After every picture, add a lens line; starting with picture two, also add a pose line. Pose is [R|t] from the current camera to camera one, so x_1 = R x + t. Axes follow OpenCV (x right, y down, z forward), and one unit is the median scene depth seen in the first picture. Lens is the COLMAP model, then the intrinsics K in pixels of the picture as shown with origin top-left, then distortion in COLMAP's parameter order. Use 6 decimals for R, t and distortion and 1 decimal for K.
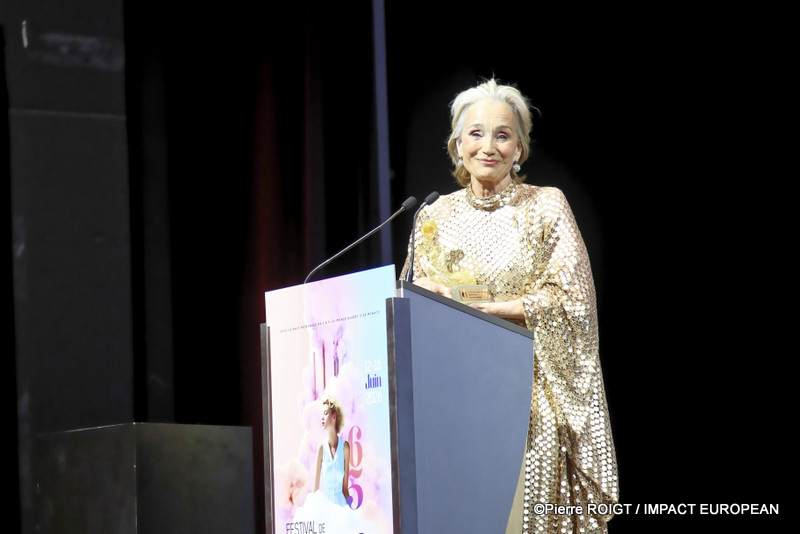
lens RADIAL K [[2410.0, 0, 400.0], [0, 2410.0, 267.0], [0, 0, 1]] dist [-0.013030, 0.144701]
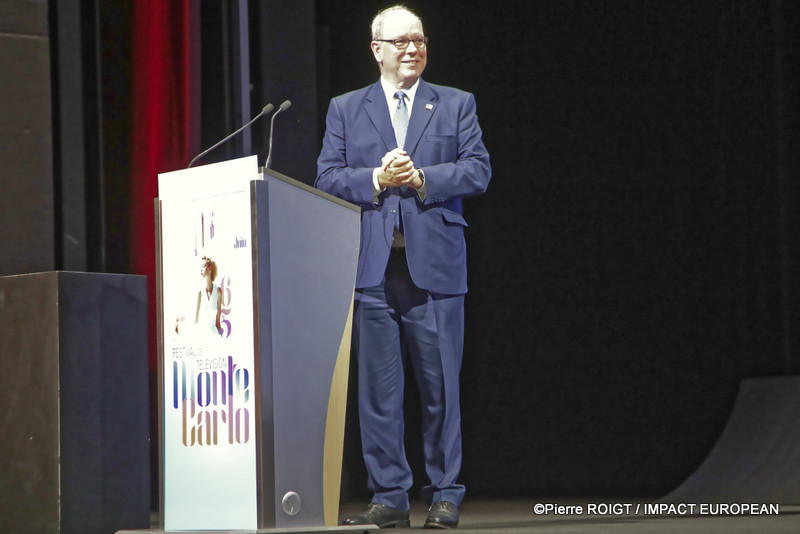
lens RADIAL K [[2255.2, 0, 400.0], [0, 2255.2, 267.0], [0, 0, 1]] dist [0.569948, 0.288737]
pose [[0.998549, 0.009800, 0.052955, 0.011218], [-0.012420, 0.998703, 0.049376, -0.002003], [-0.052402, -0.049962, 0.997375, -0.253815]]
